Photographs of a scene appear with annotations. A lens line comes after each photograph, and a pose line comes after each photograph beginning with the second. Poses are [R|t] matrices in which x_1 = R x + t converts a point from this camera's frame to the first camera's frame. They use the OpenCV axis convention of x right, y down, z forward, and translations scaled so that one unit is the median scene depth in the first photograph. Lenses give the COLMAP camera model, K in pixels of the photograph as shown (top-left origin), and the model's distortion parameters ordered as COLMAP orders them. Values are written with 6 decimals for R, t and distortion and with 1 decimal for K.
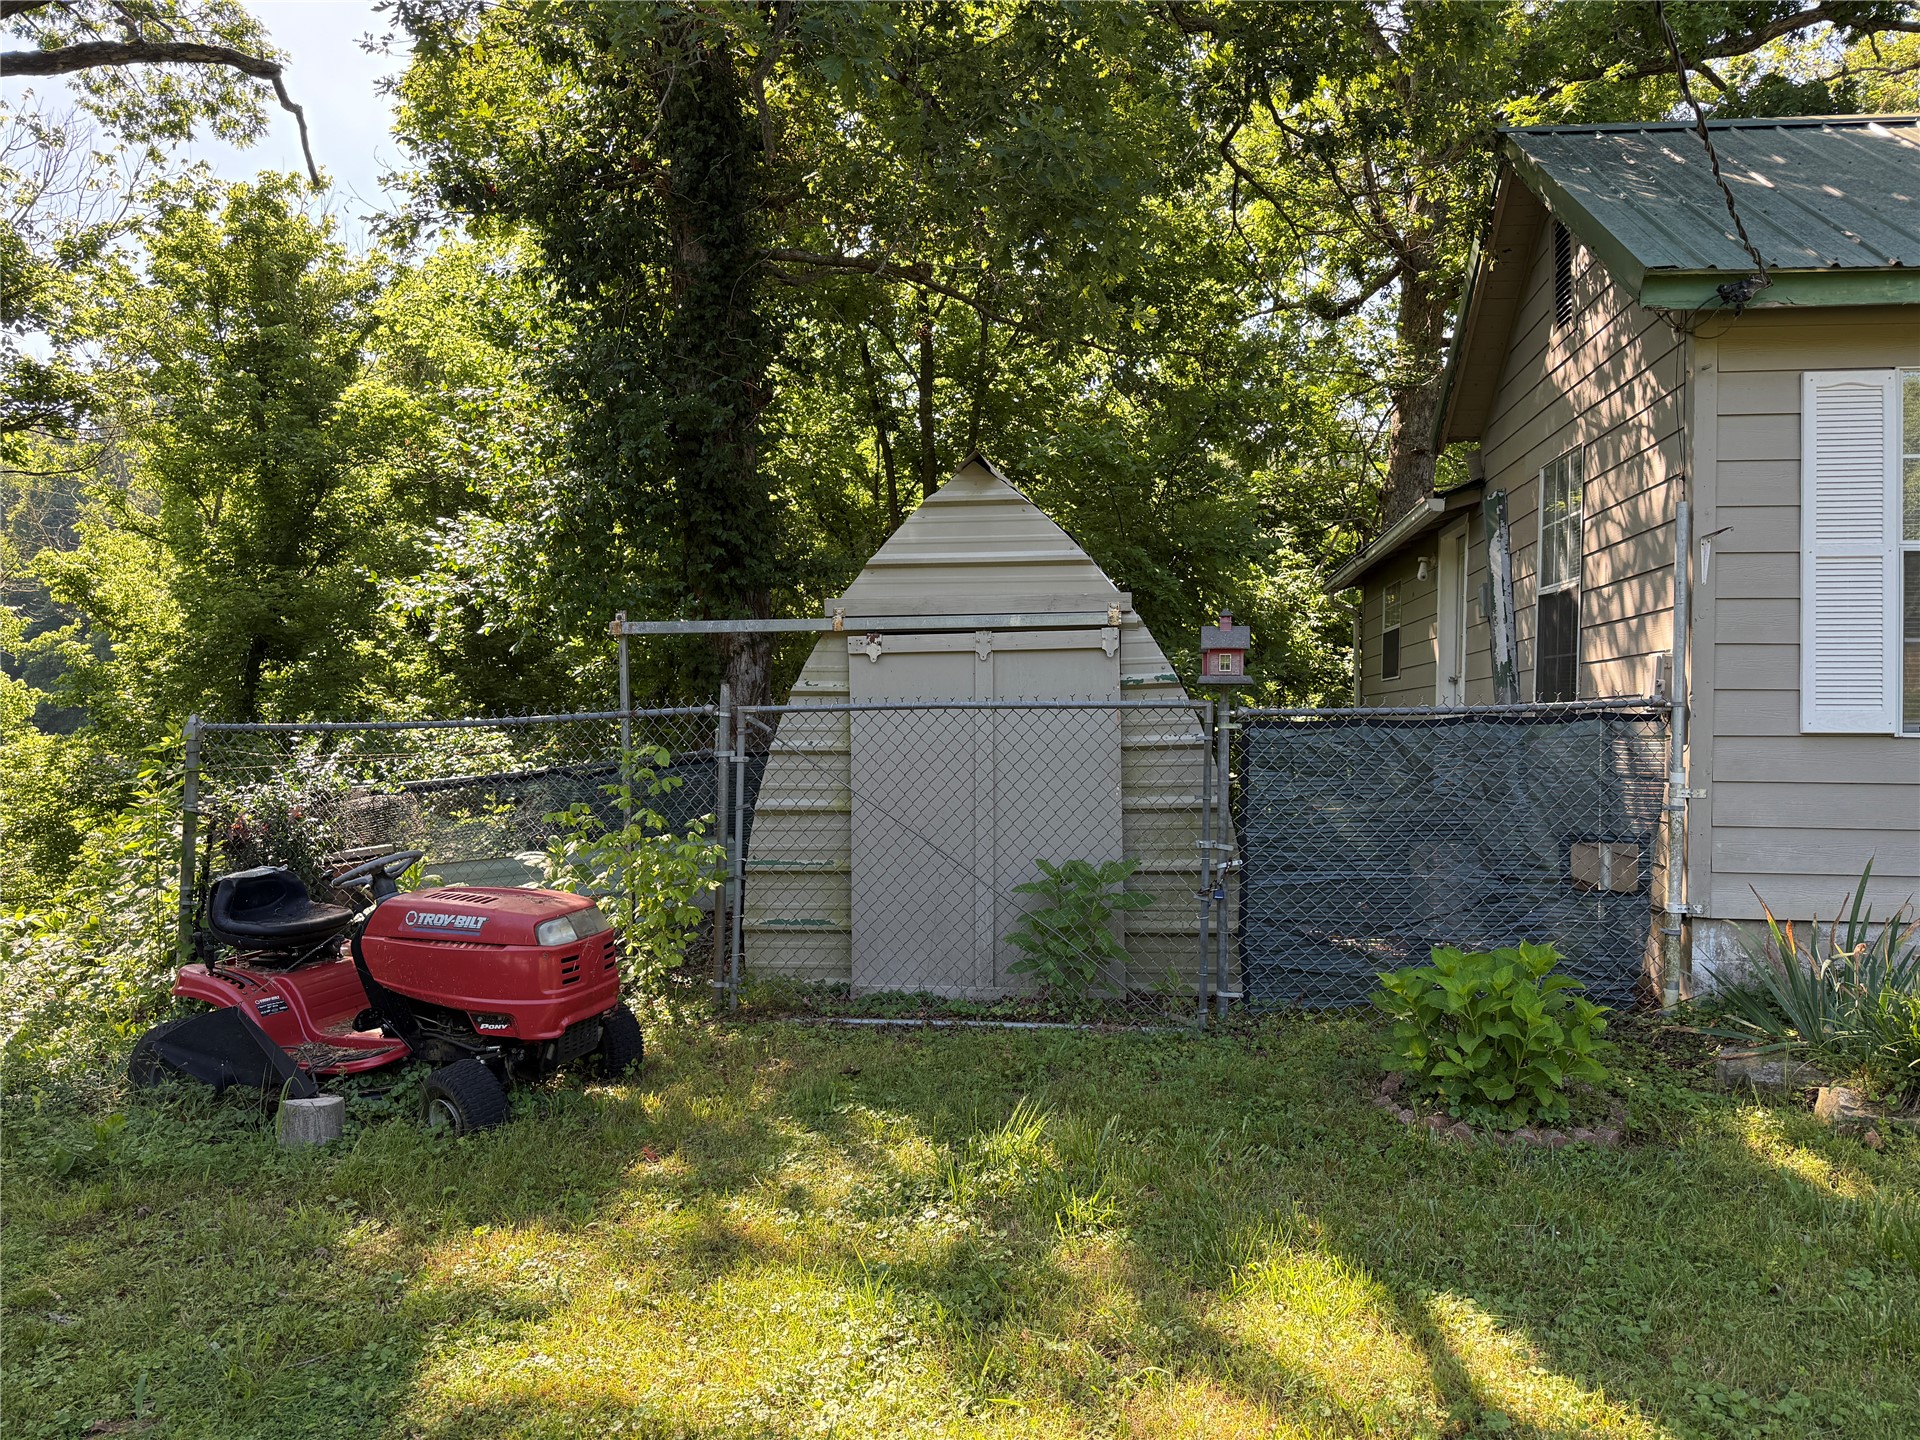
lens RADIAL K [[1347.1, 0, 973.3], [0, 1347.1, 710.0], [0, 0, 1]] dist [0.037793, -0.032978]
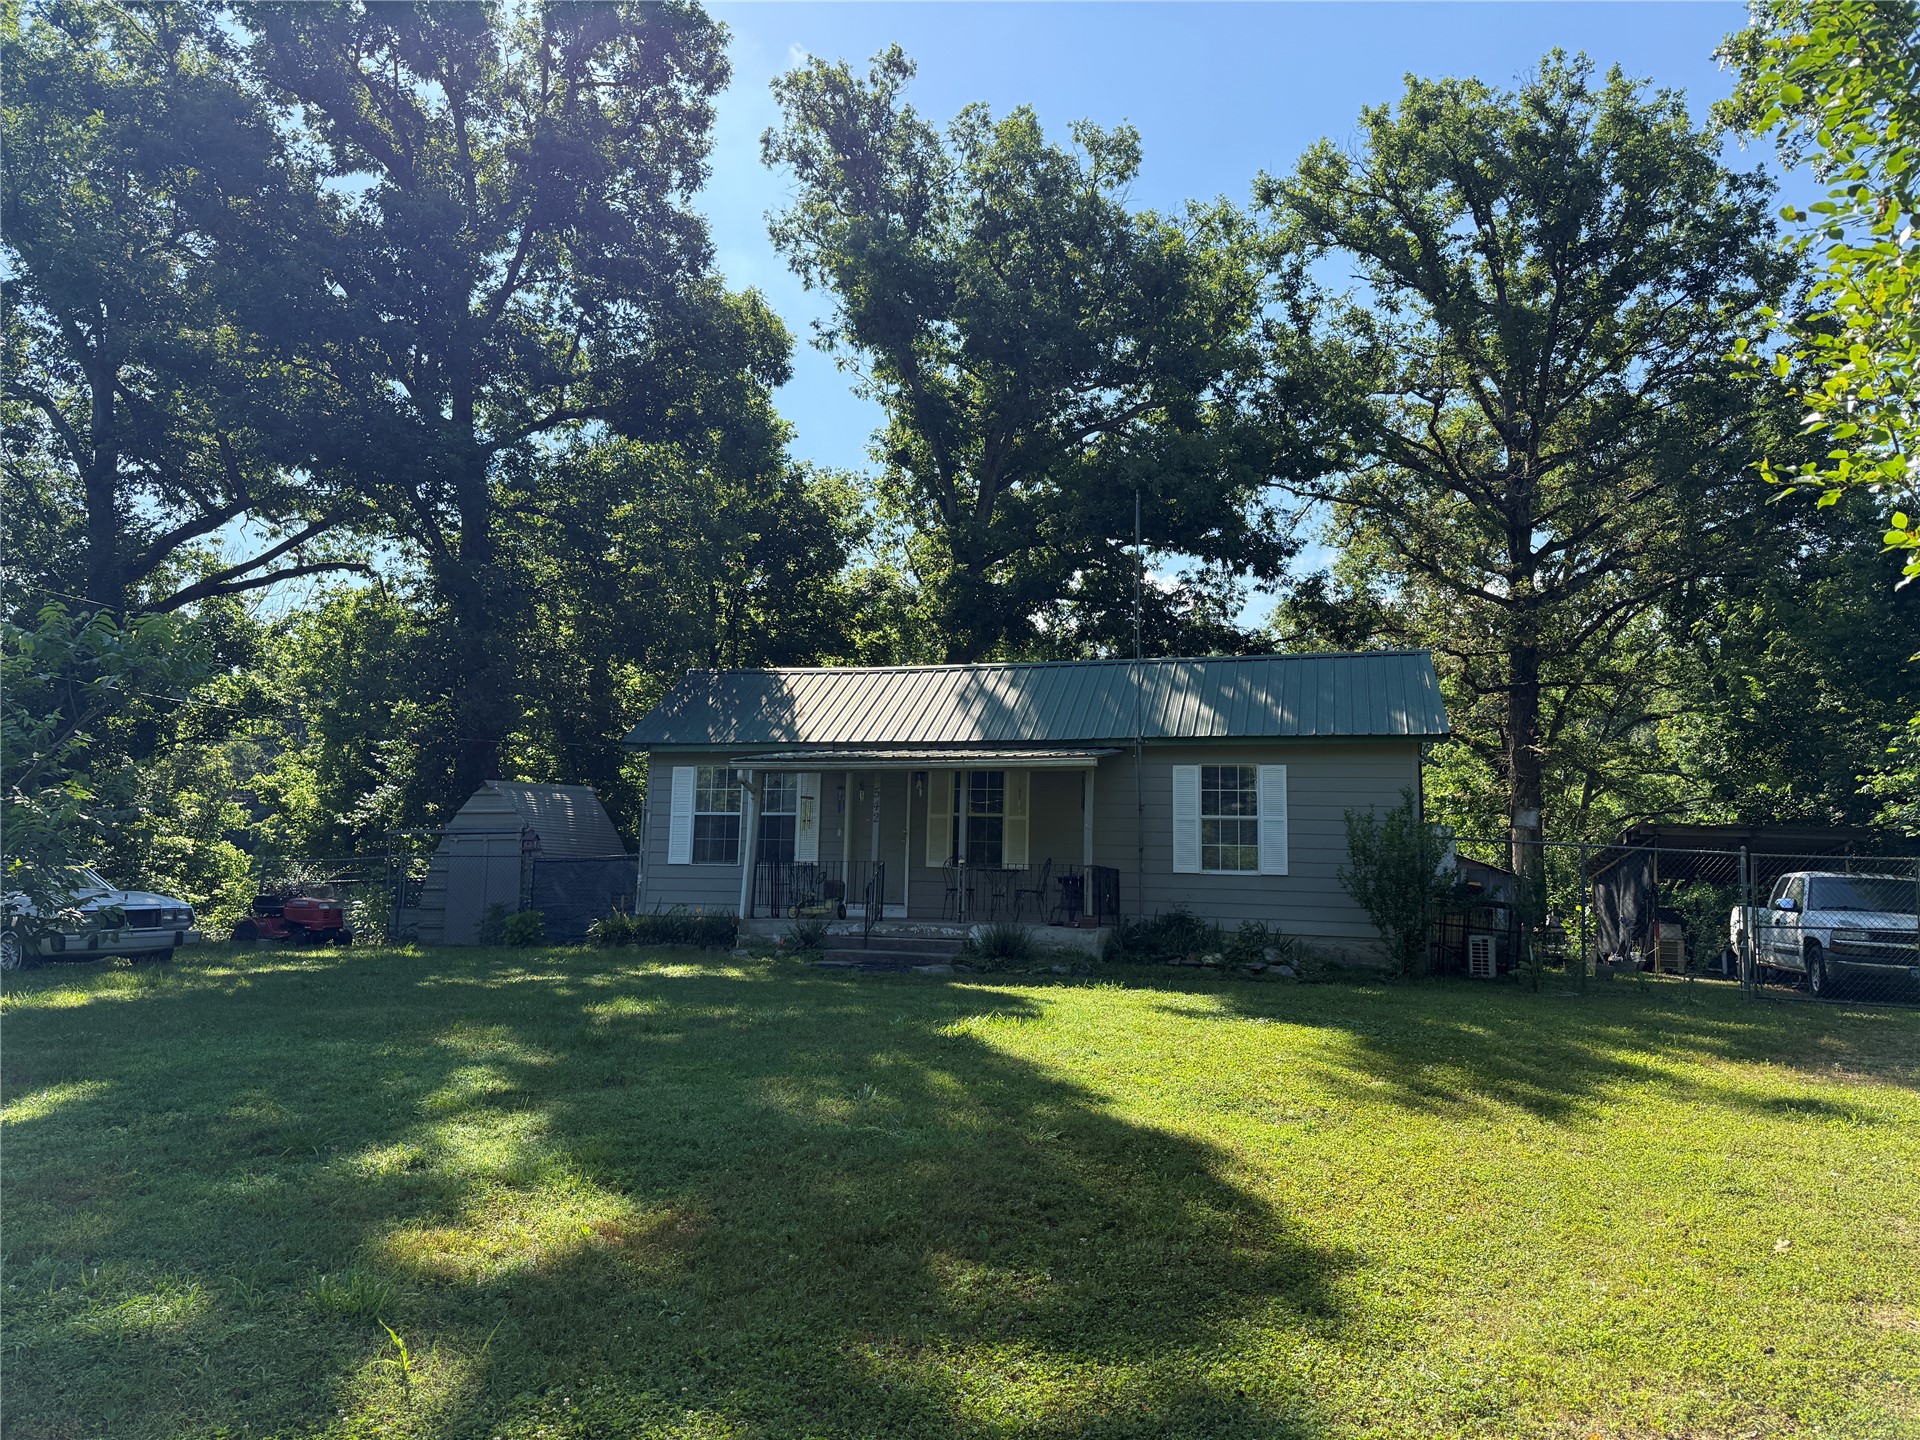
lens RADIAL K [[1347.1, 0, 969.2], [0, 1347.1, 716.1], [0, 0, 1]] dist [0.037793, -0.032978]
pose [[0.991429, -0.003792, -0.130589, 0.663356], [-0.012979, 0.991774, -0.127340, 0.025783], [0.129998, 0.127944, 0.983225, -0.885384]]
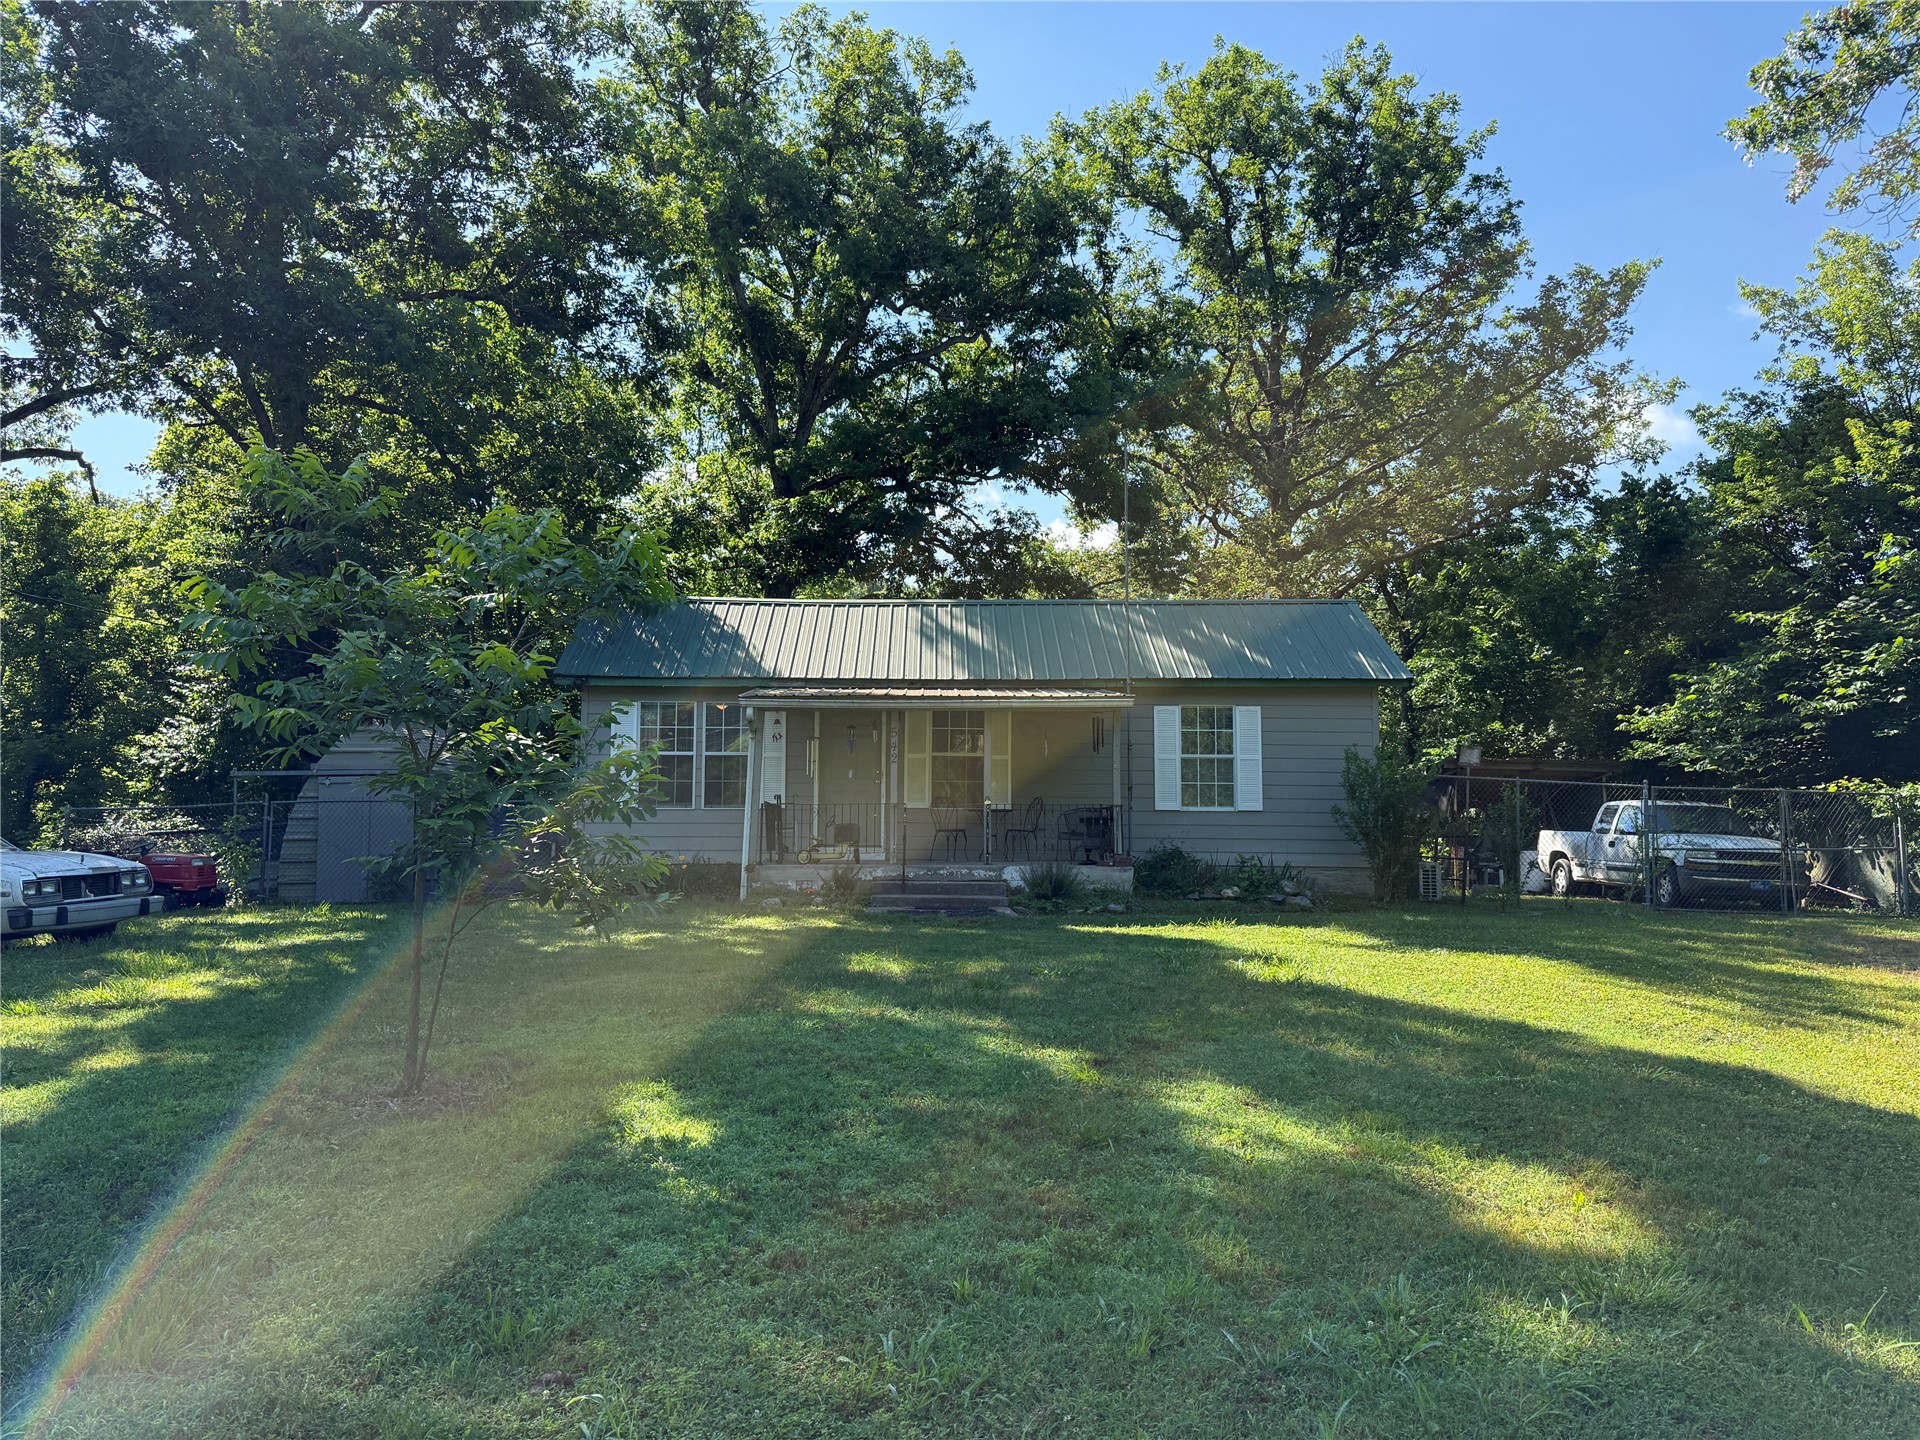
lens RADIAL K [[1347.1, 0, 955.1], [0, 1347.1, 716.9], [0, 0, 1]] dist [0.037793, -0.032978]
pose [[0.987514, 0.008145, 0.157320, 0.328454], [0.003965, 0.997061, -0.076504, 0.017954], [-0.157481, 0.076173, 0.984580, -0.860955]]
